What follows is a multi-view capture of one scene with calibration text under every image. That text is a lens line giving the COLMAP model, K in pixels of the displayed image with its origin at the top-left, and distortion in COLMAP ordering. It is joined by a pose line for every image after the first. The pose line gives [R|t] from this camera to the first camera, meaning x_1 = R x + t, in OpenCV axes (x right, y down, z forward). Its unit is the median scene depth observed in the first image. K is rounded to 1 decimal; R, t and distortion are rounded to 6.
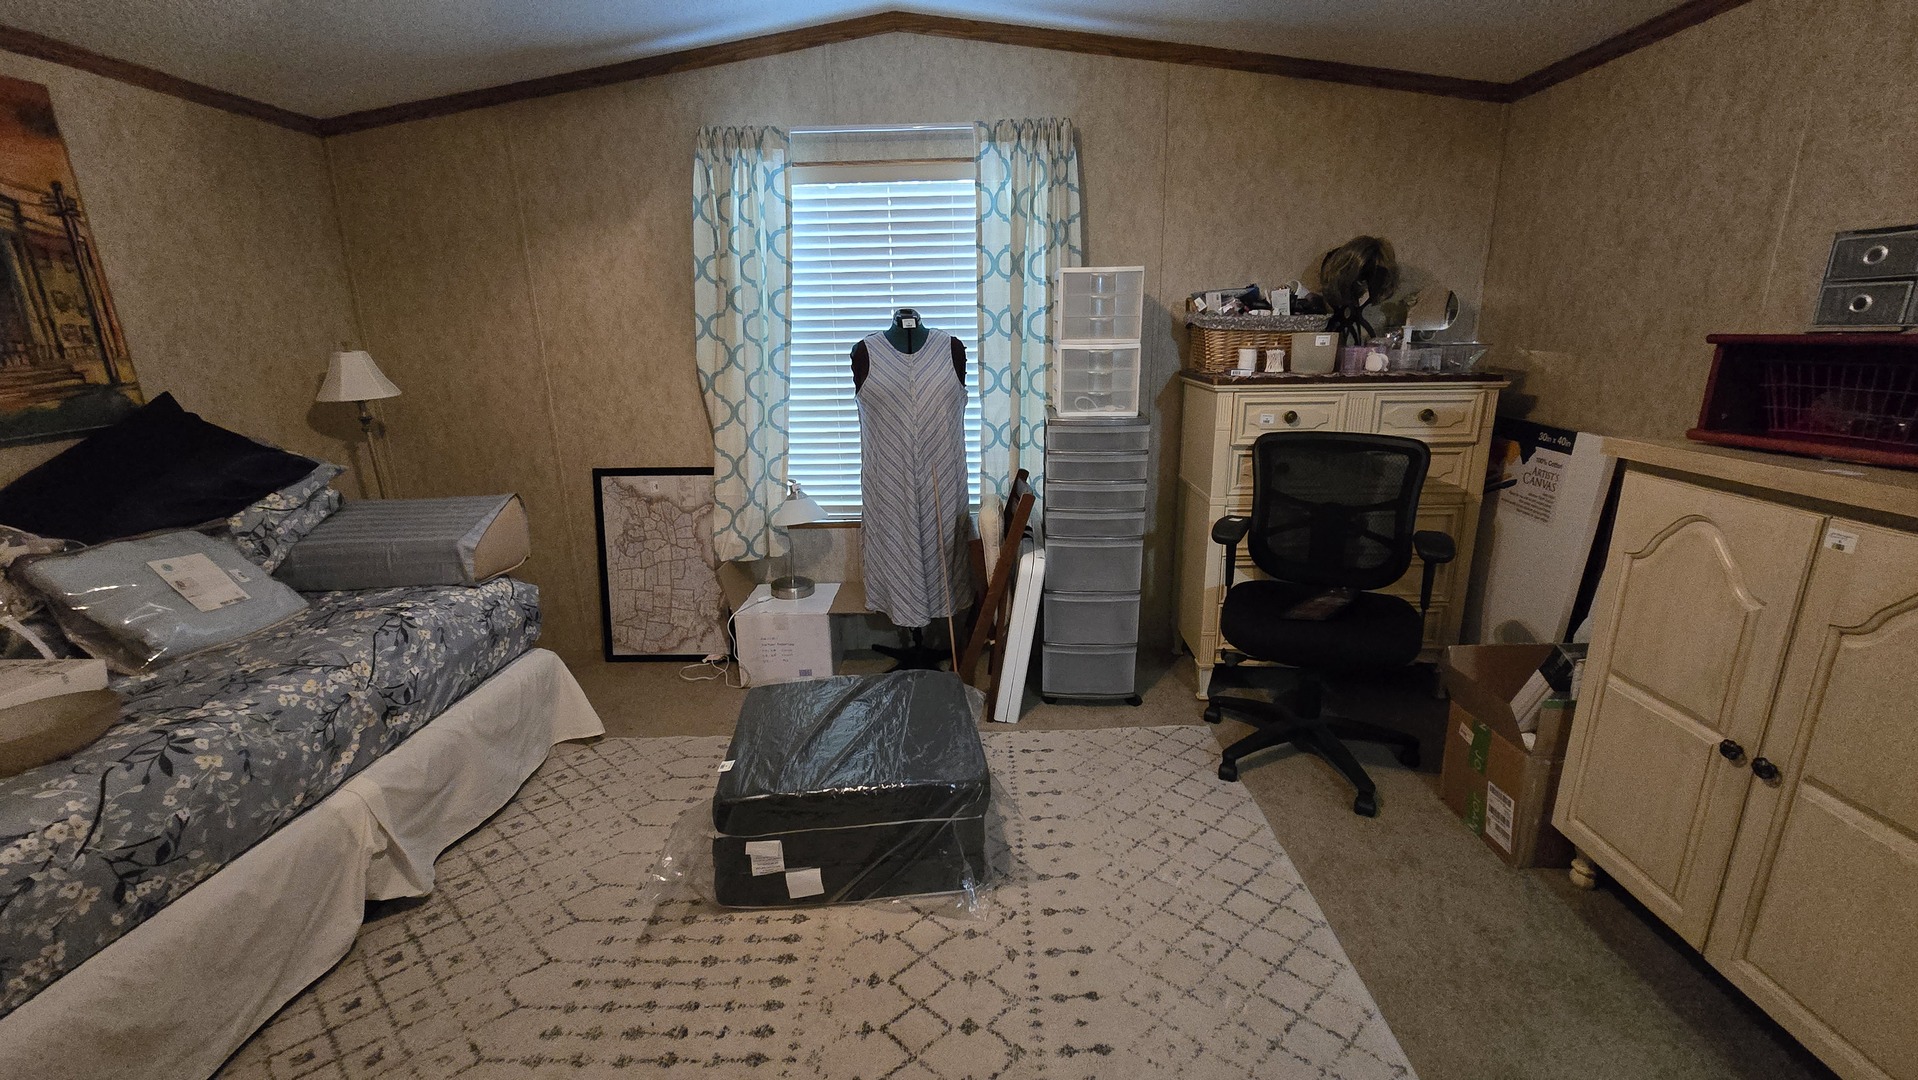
lens RADIAL K [[779.9, 0, 965.5], [0, 779.9, 536.2], [0, 0, 1]] dist [-0.007406, 0.000515]
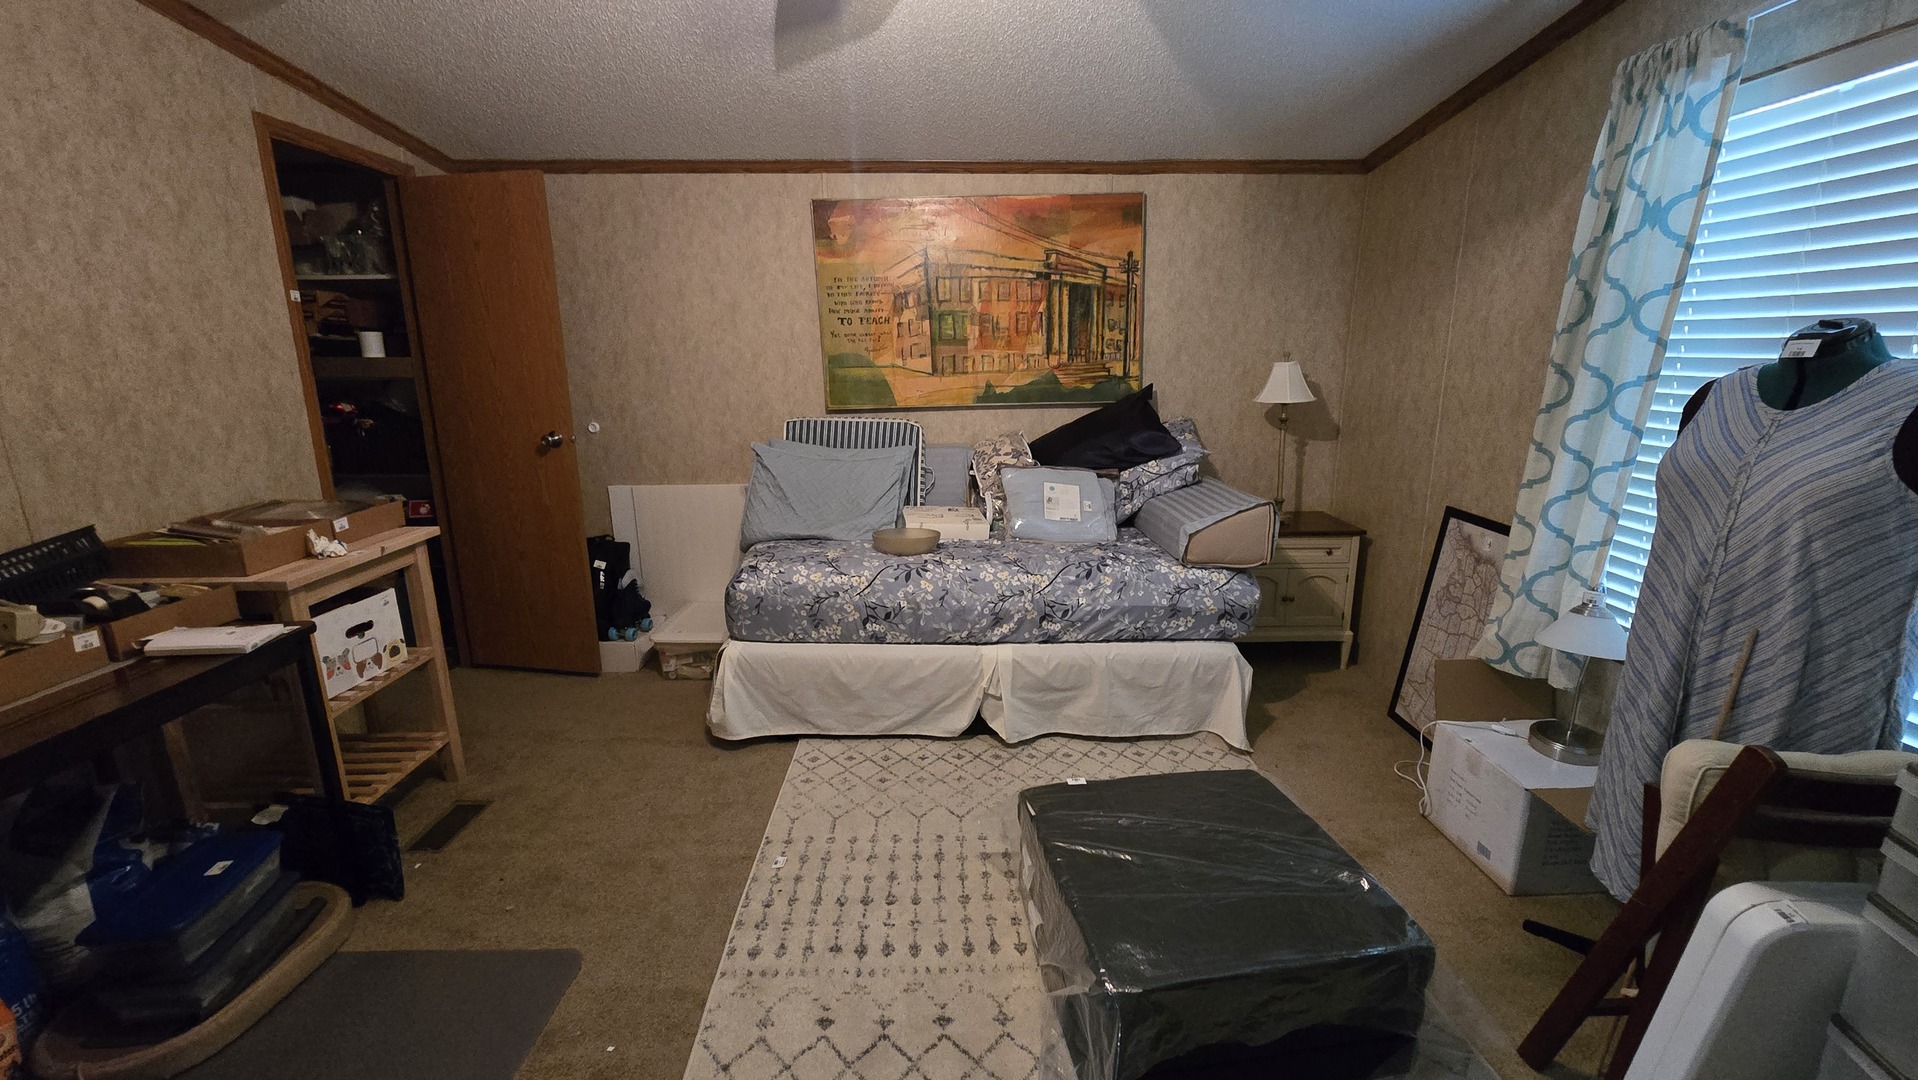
lens RADIAL K [[779.9, 0, 965.5], [0, 779.9, 536.2], [0, 0, 1]] dist [-0.007406, 0.000515]
pose [[0.055979, 0.251783, -0.966163, 0.531393], [-0.258305, 0.938388, 0.229579, -0.181742], [0.964440, 0.236714, 0.117567, 0.607283]]
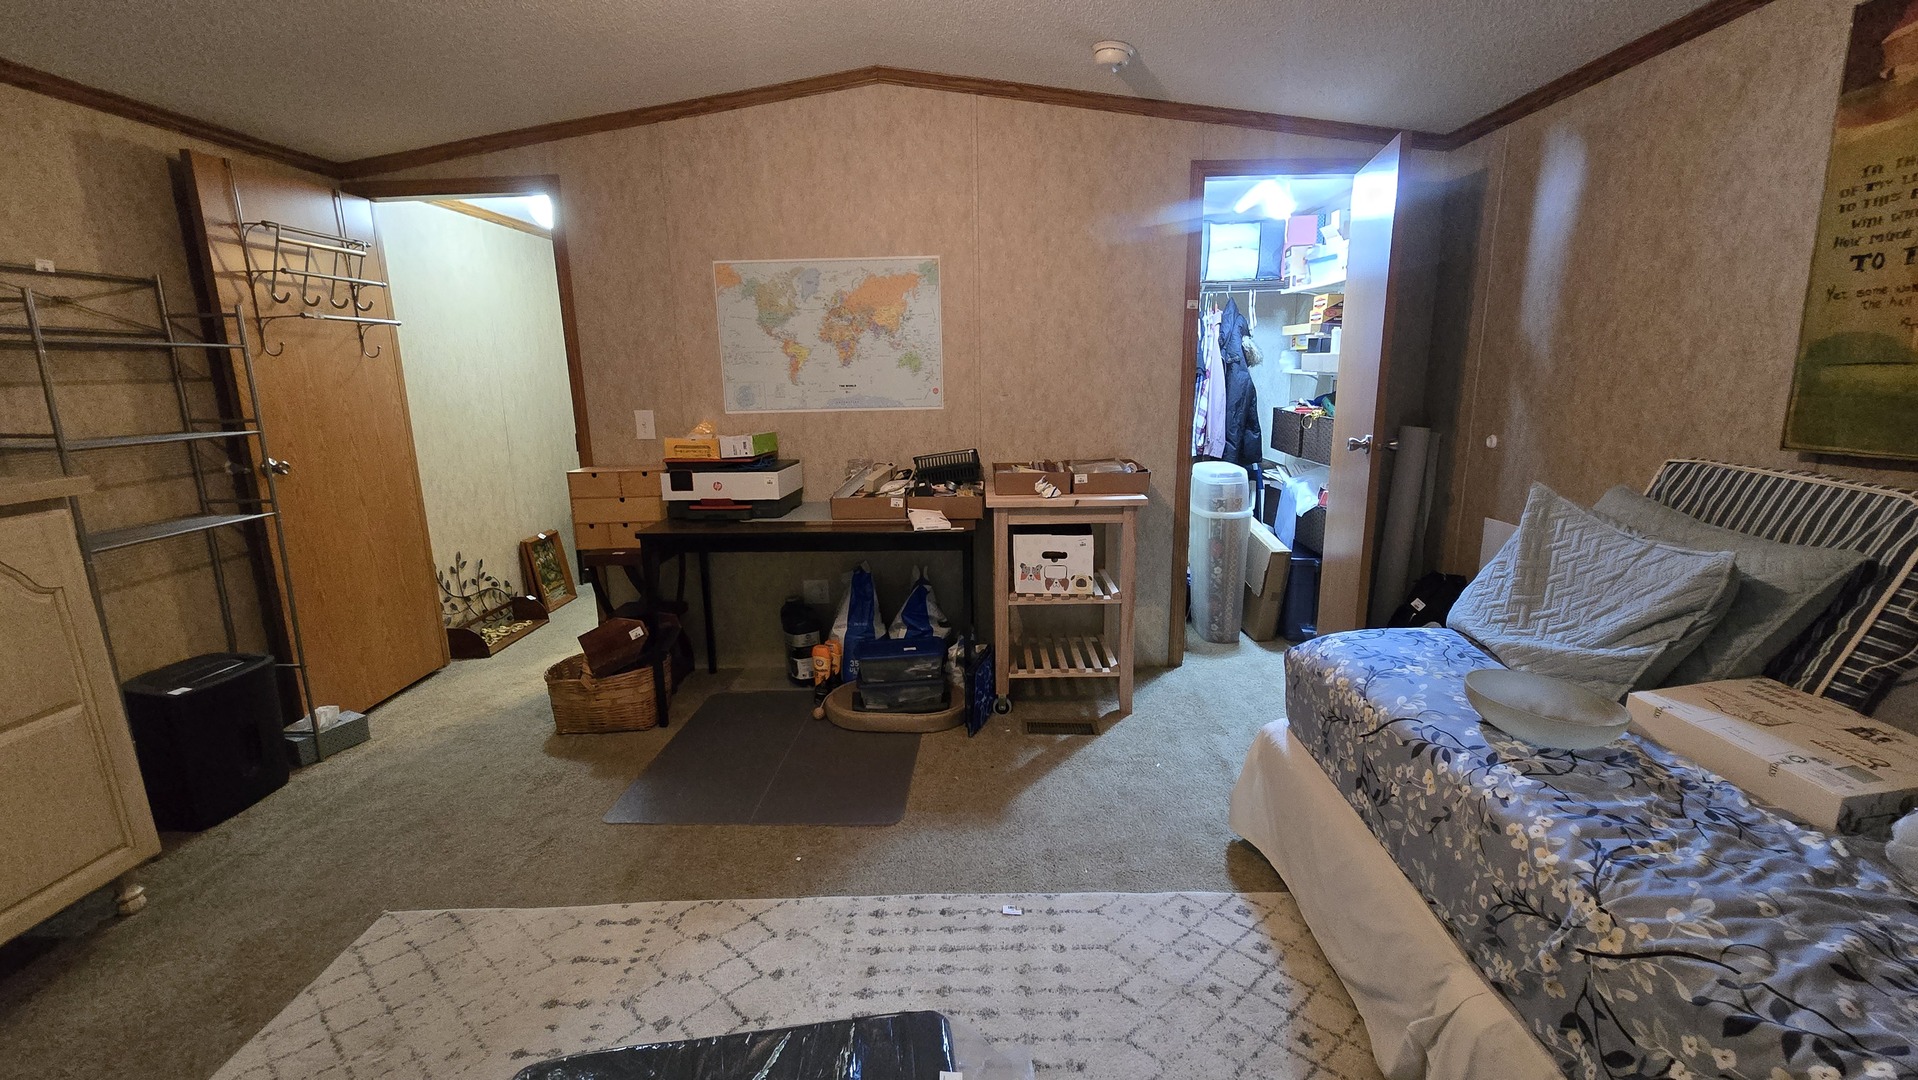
lens RADIAL K [[785.5, 0, 981.0], [0, 785.5, 544.9], [0, 0, 1]] dist [-0.006976, 0.000259]
pose [[-0.999156, 0.037238, -0.017335, -0.314101], [0.024908, 0.884862, 0.465187, -0.291318], [0.032662, 0.464363, -0.885043, 1.201583]]
